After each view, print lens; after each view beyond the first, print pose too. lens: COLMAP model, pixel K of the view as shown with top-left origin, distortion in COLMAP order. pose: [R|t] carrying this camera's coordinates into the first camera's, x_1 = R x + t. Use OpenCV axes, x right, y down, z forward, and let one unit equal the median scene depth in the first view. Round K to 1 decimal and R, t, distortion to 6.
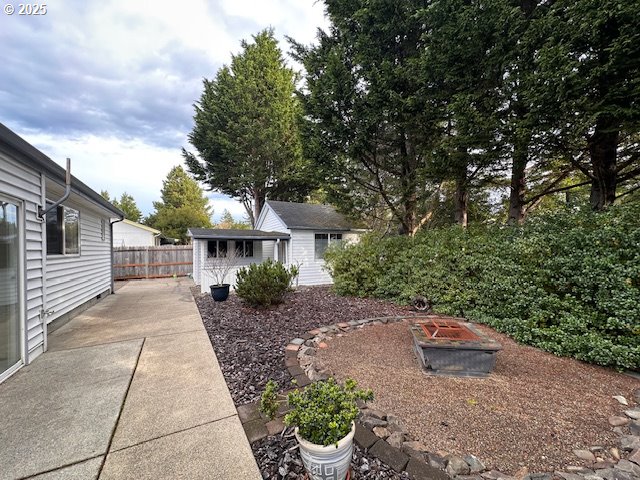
lens RADIAL K [[256.0, 0, 320.0], [0, 256.0, 240.0], [0, 0, 1]] dist [0.003868, 0.000012]
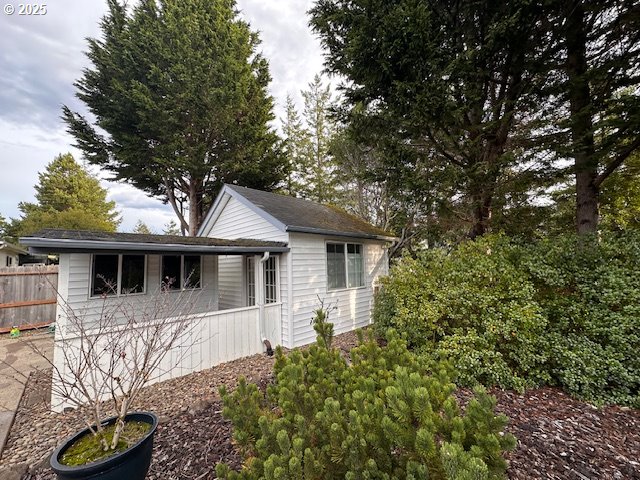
lens RADIAL K [[256.0, 0, 320.0], [0, 256.0, 240.0], [0, 0, 1]] dist [0.003868, 0.000012]
pose [[0.966201, 0.009578, 0.257612, -0.112649], [0.006718, 0.998035, -0.062302, 0.002687], [-0.257702, 0.061927, 0.964238, 0.302305]]
